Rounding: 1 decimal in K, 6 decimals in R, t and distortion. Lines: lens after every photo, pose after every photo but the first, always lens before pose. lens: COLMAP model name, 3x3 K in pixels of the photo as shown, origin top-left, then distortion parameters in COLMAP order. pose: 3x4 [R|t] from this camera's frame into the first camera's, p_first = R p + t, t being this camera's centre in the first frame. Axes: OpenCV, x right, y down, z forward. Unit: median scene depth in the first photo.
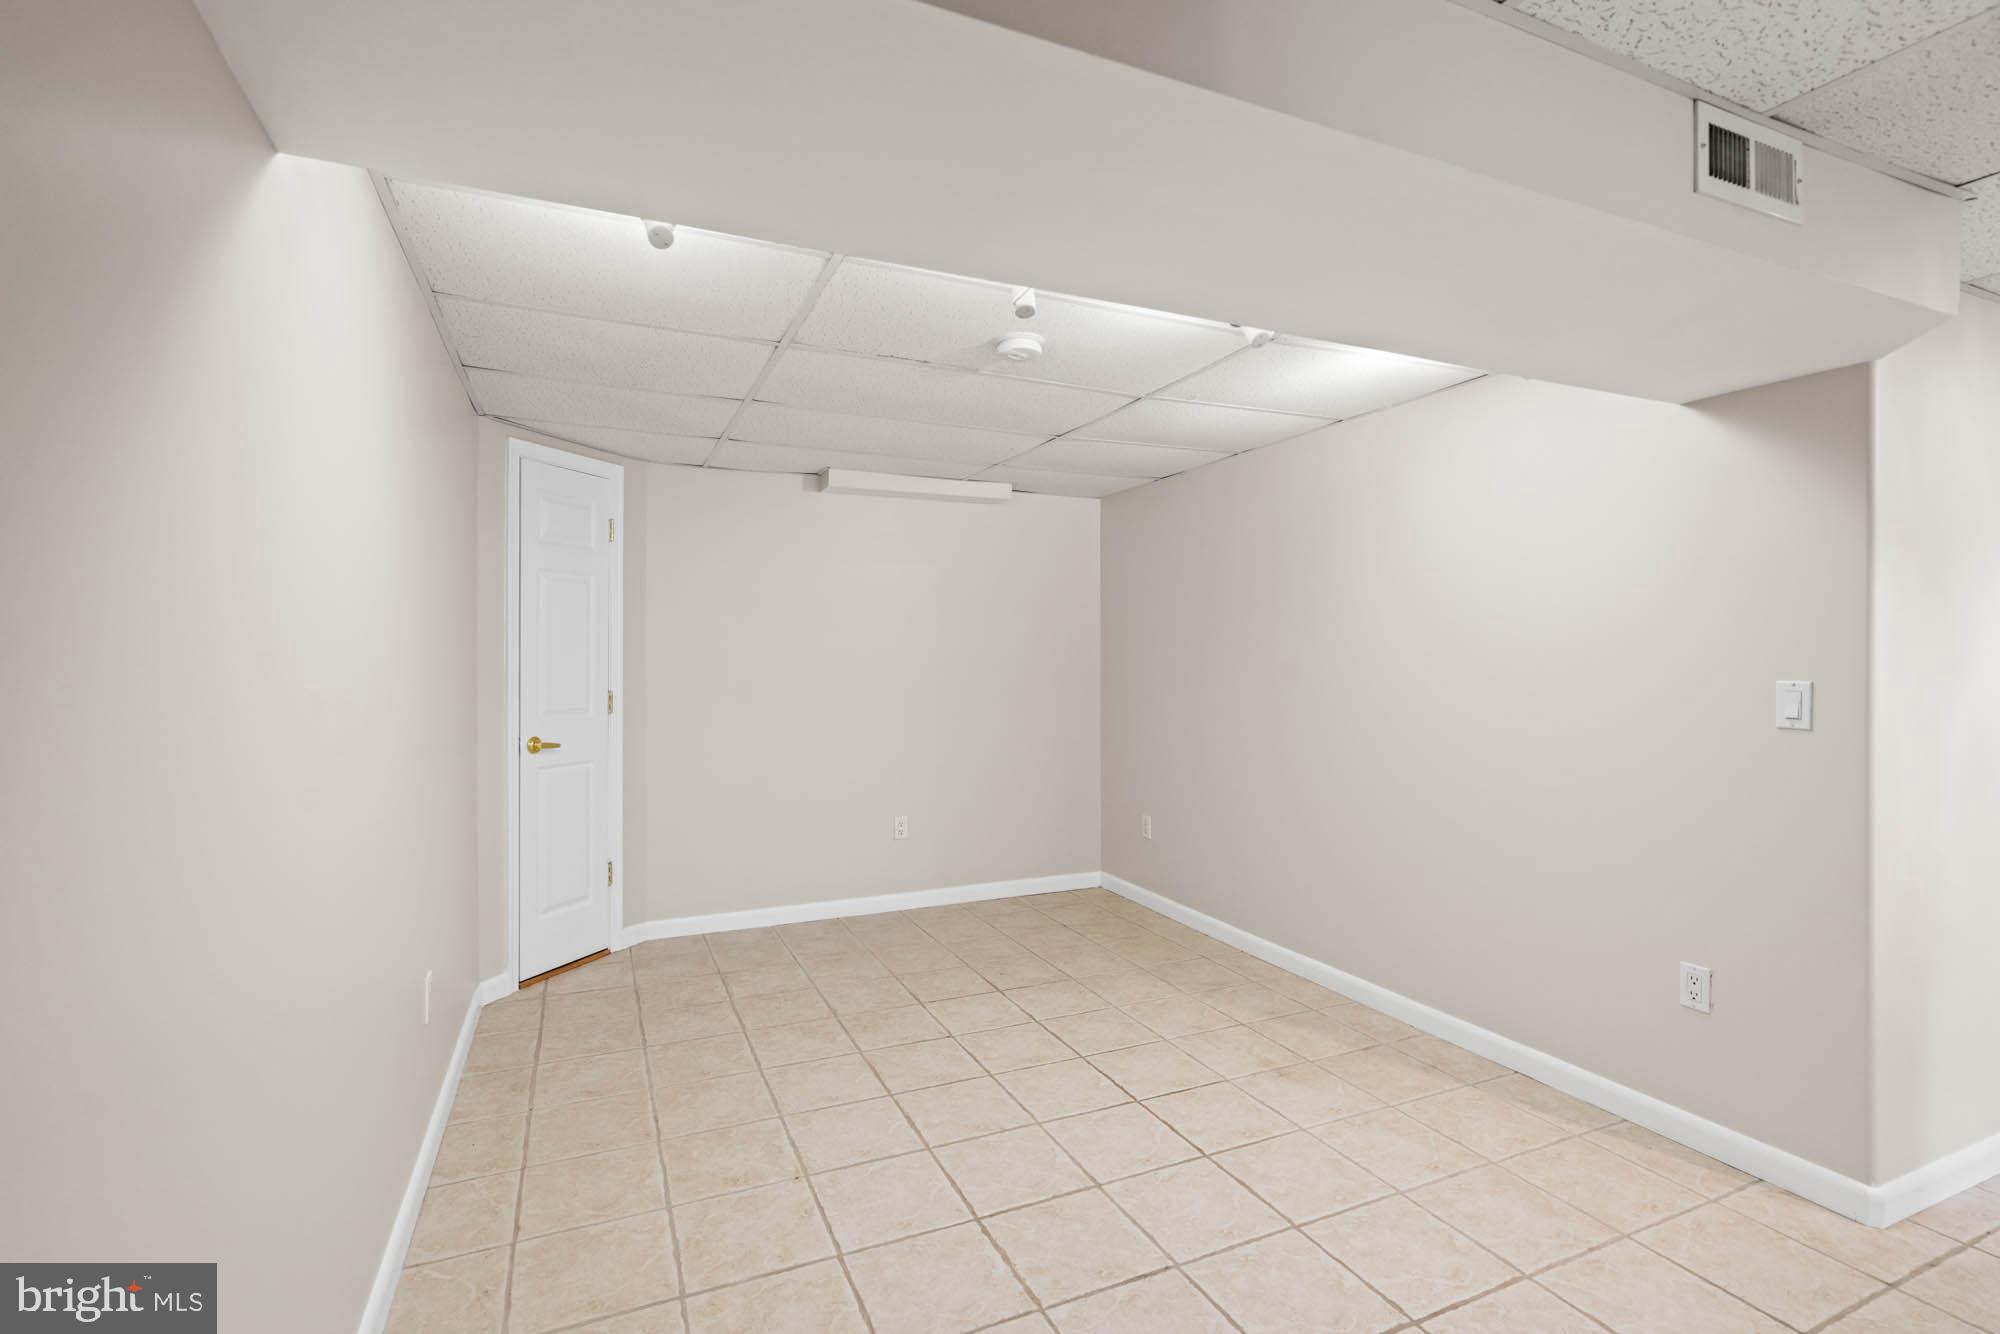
lens RADIAL K [[924.7, 0, 994.5], [0, 924.7, 659.4], [0, 0, 1]] dist [-0.009345, 0.007045]
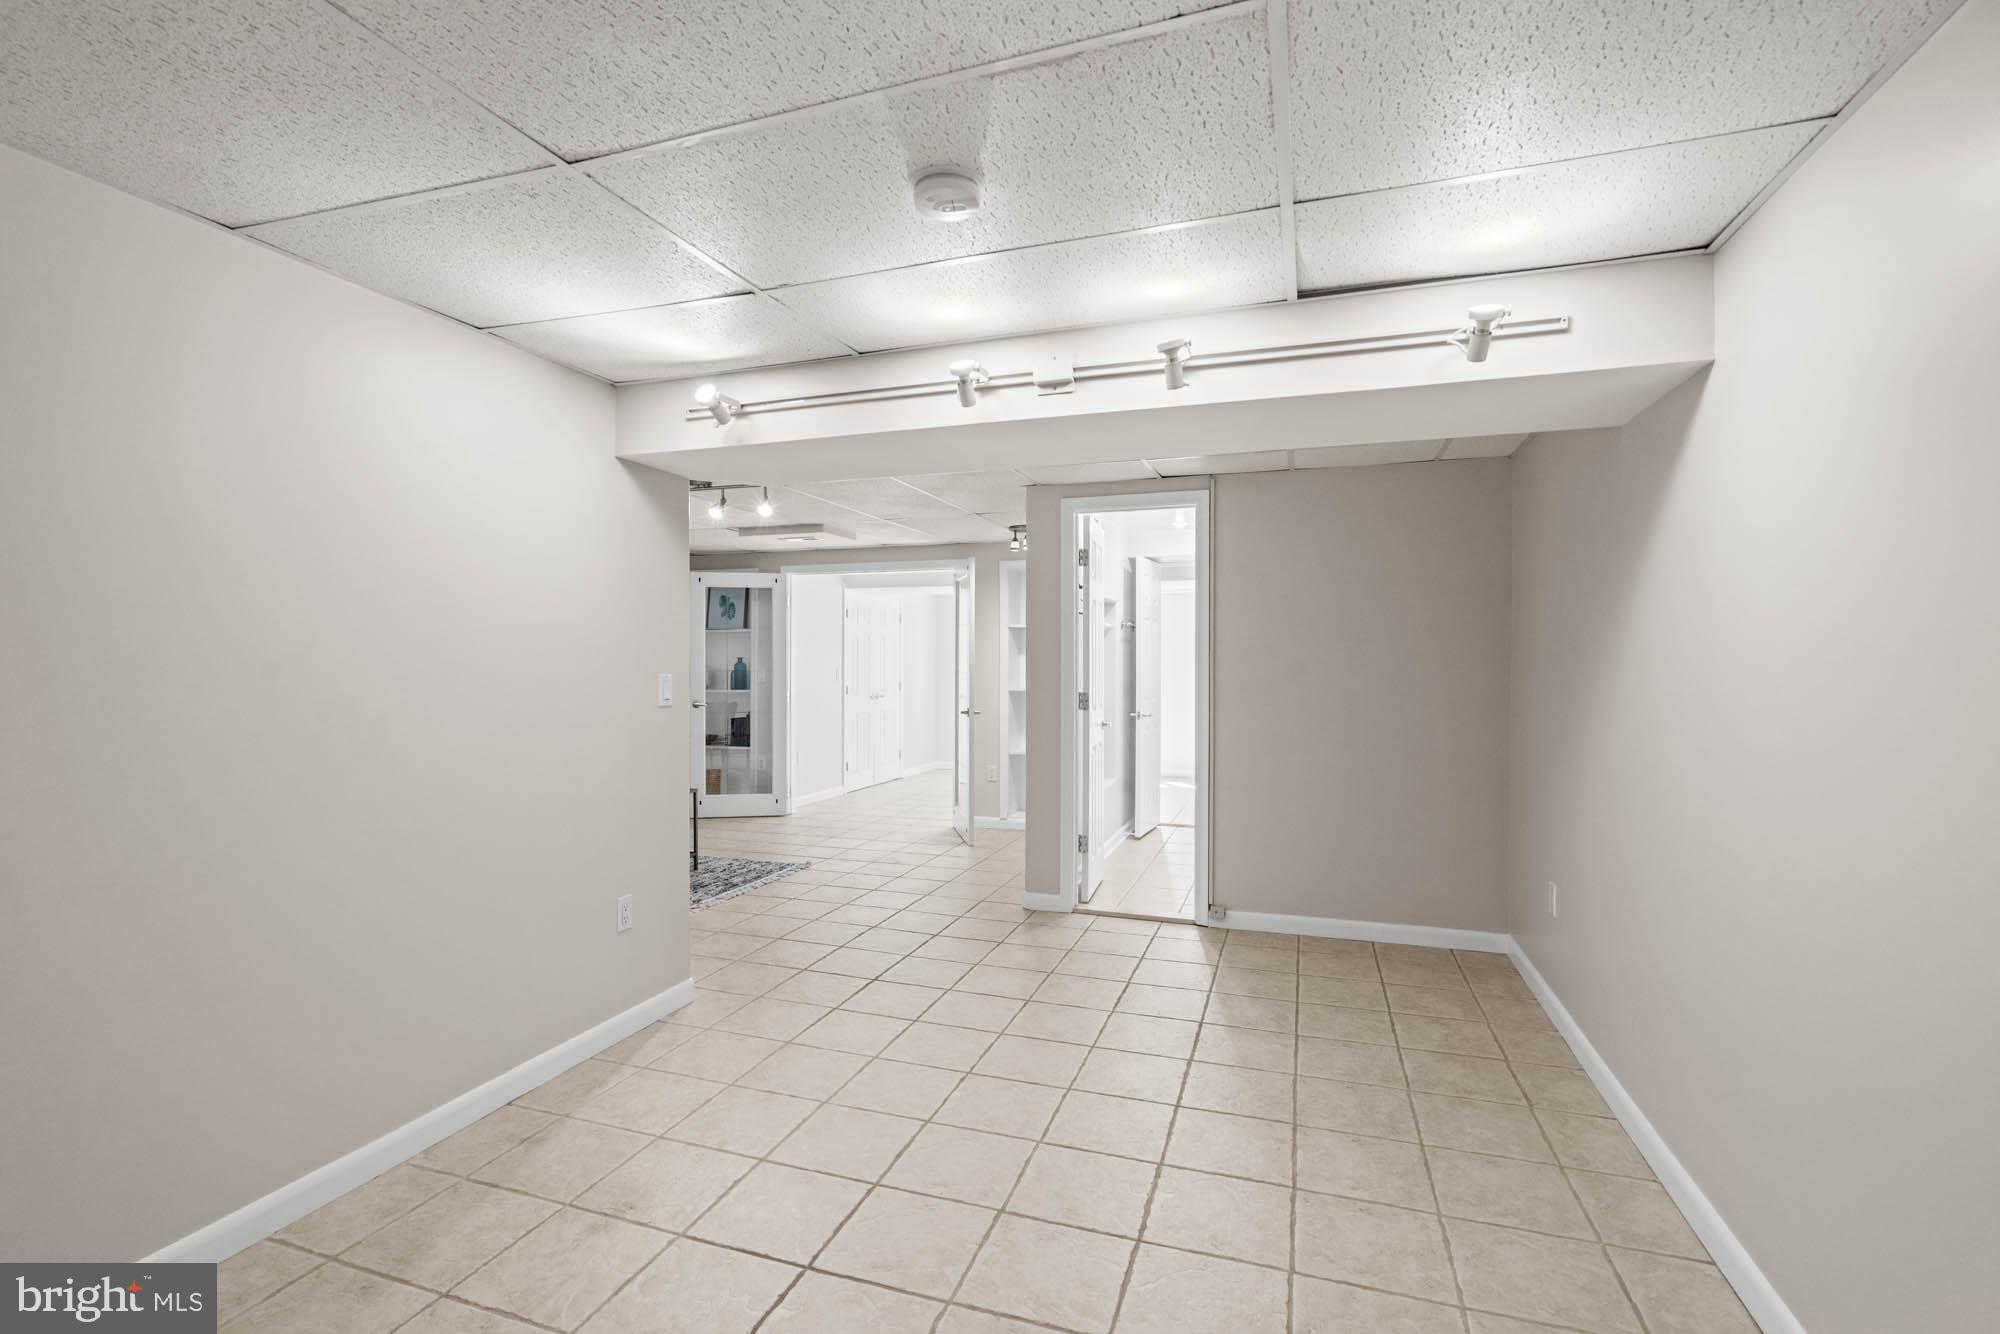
lens RADIAL K [[924.7, 0, 987.1], [0, 924.7, 665.5], [0, 0, 1]] dist [-0.009345, 0.007045]
pose [[-0.729420, -0.005073, 0.684048, -0.328921], [-0.003136, 0.999987, 0.004073, 0.001266], [-0.684059, 0.000825, -0.729426, 1.064860]]
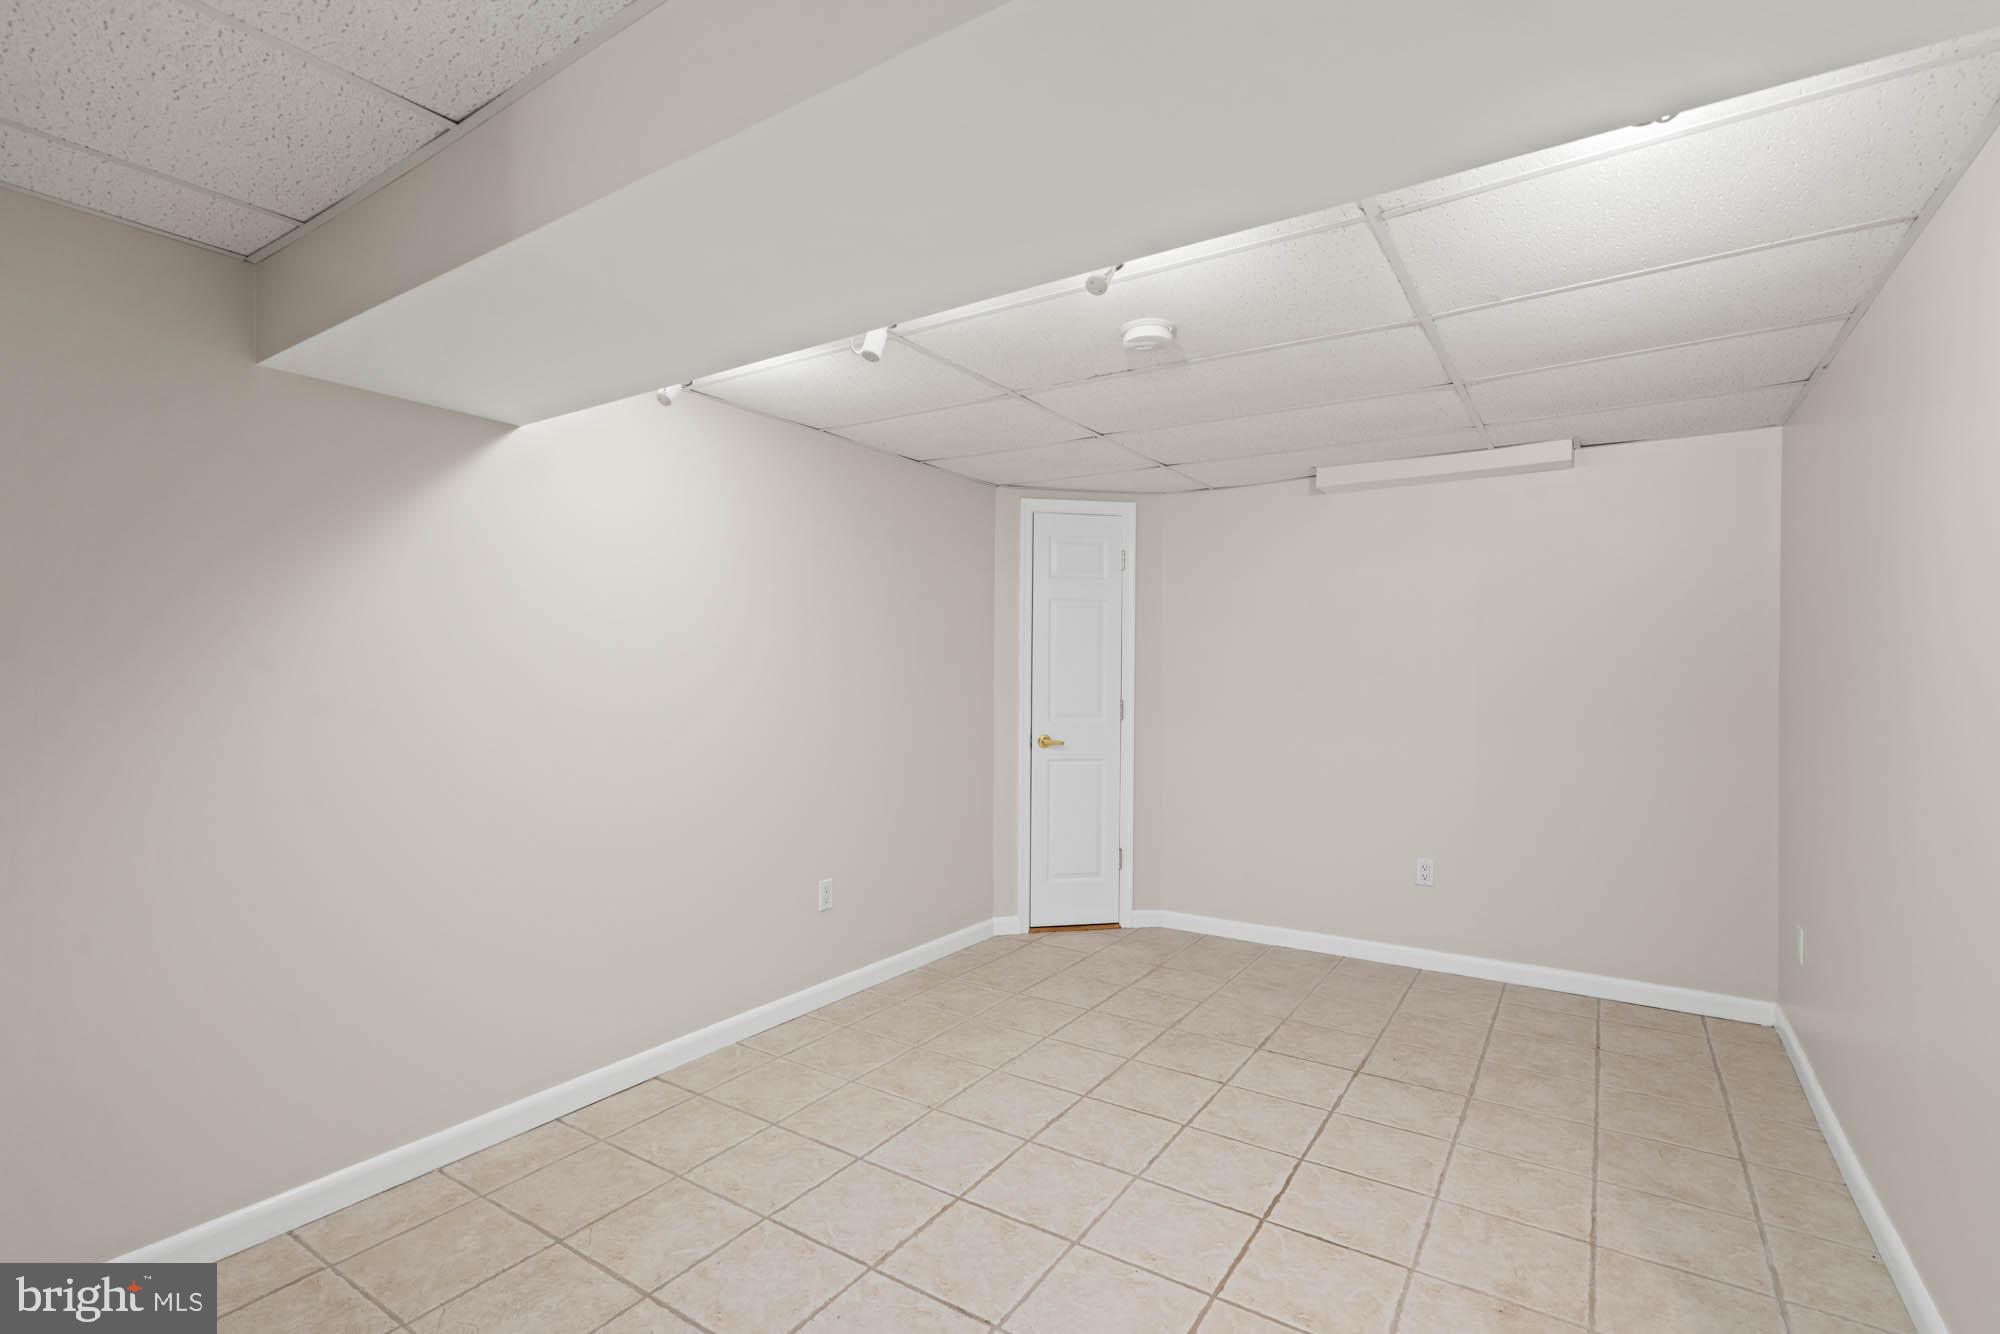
lens RADIAL K [[924.7, 0, 978.5], [0, 924.7, 674.0], [0, 0, 1]] dist [-0.009345, 0.007045]
pose [[0.526720, 0.002609, -0.850035, 0.526297], [-0.003400, 0.999994, 0.000963, 0.000911], [0.850032, 0.002383, 0.526726, 0.269079]]
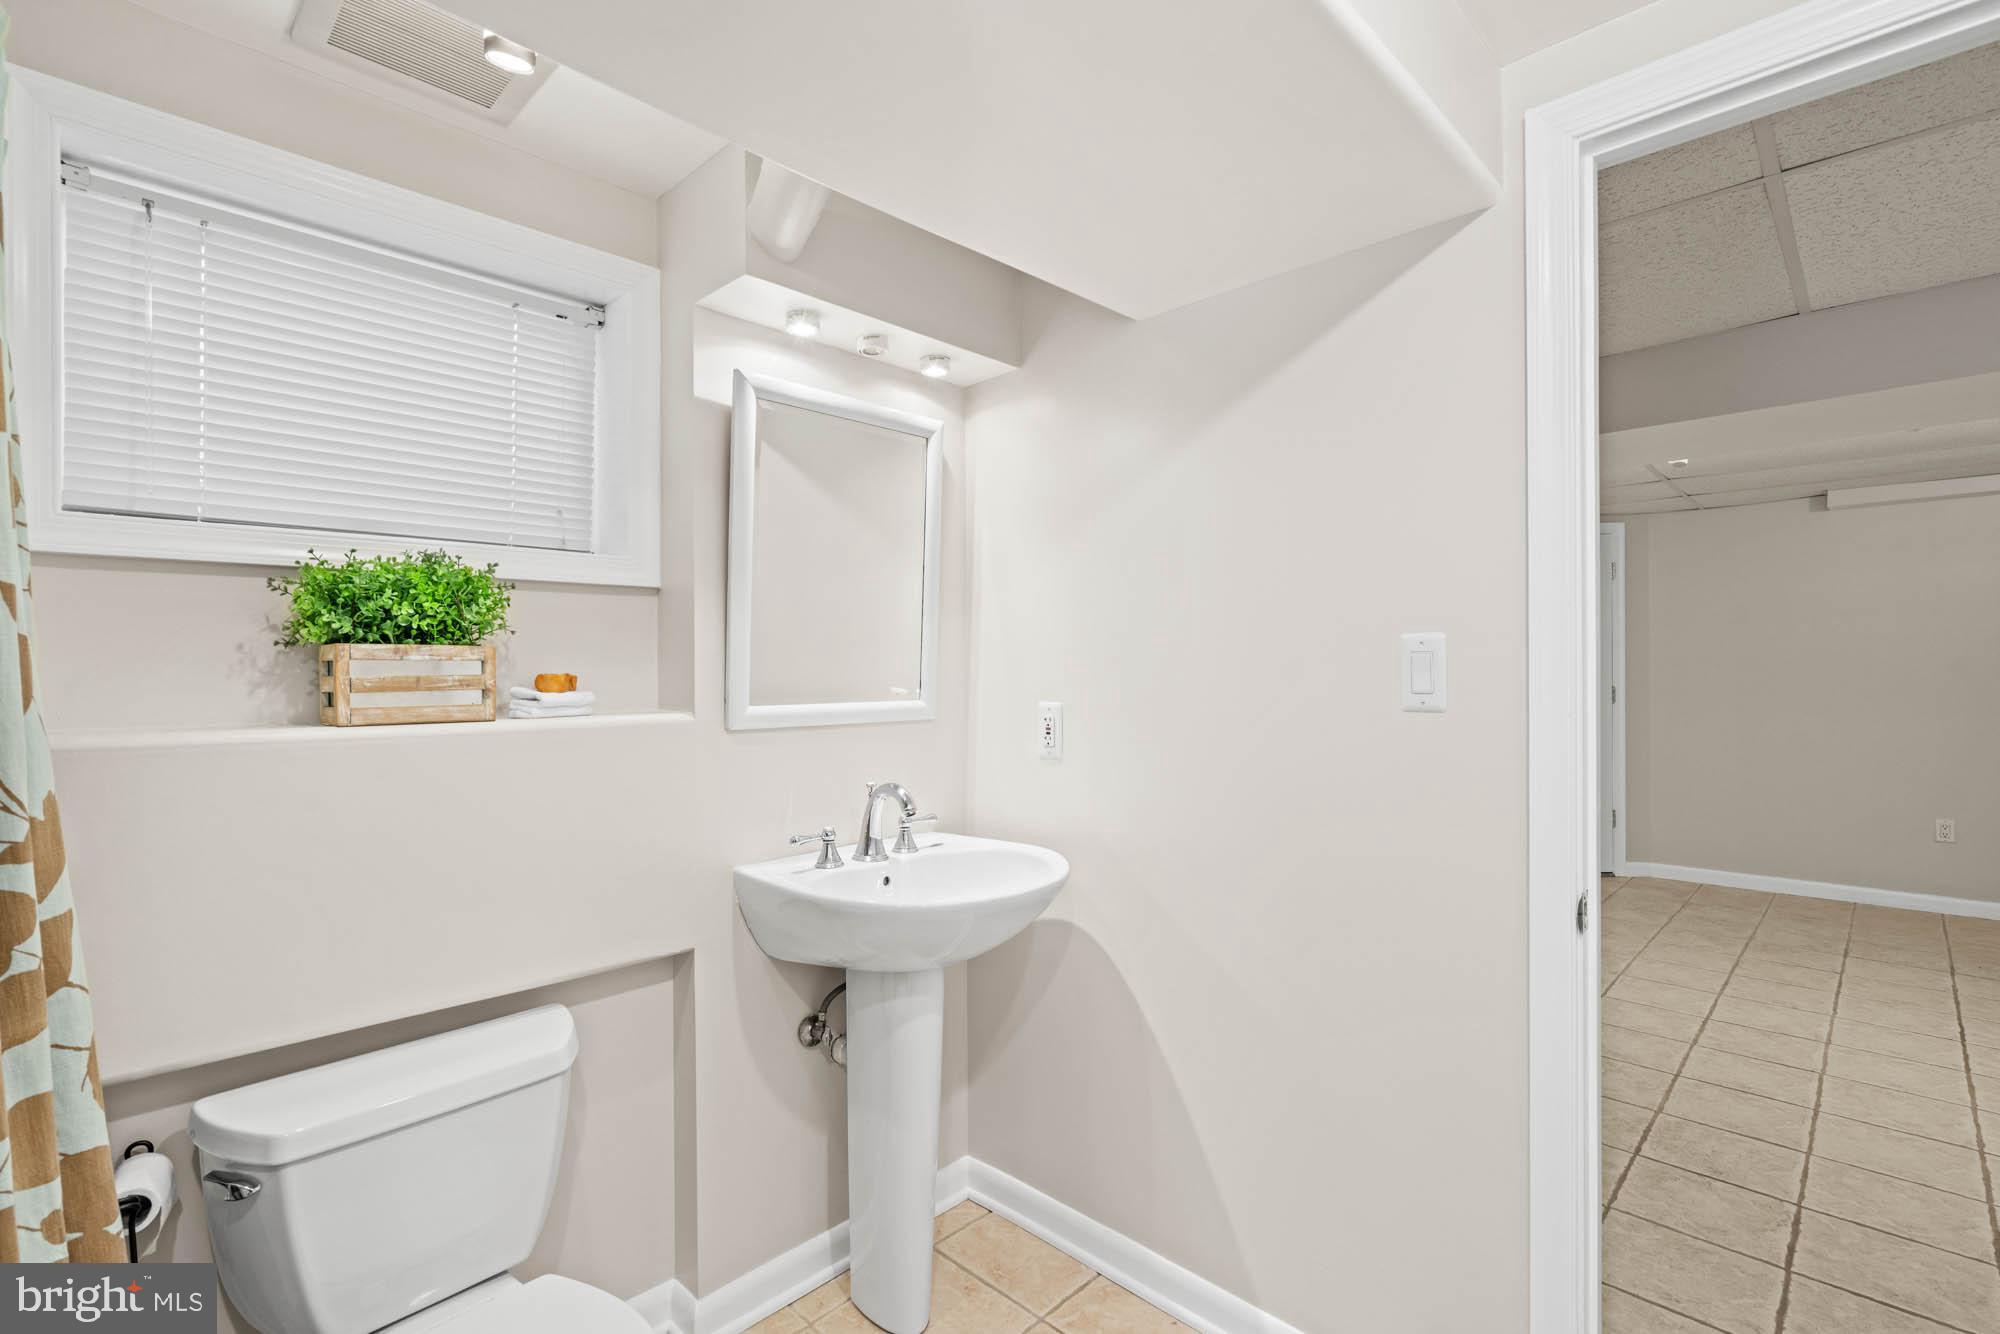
lens RADIAL K [[924.7, 0, 990.8], [0, 924.7, 666.3], [0, 0, 1]] dist [-0.009345, 0.007045]
pose [[0.368524, -0.001564, -0.929617, 0.584825], [0.003677, 0.999993, -0.000224, 0.000748], [0.929611, -0.003336, 0.368527, -0.420003]]
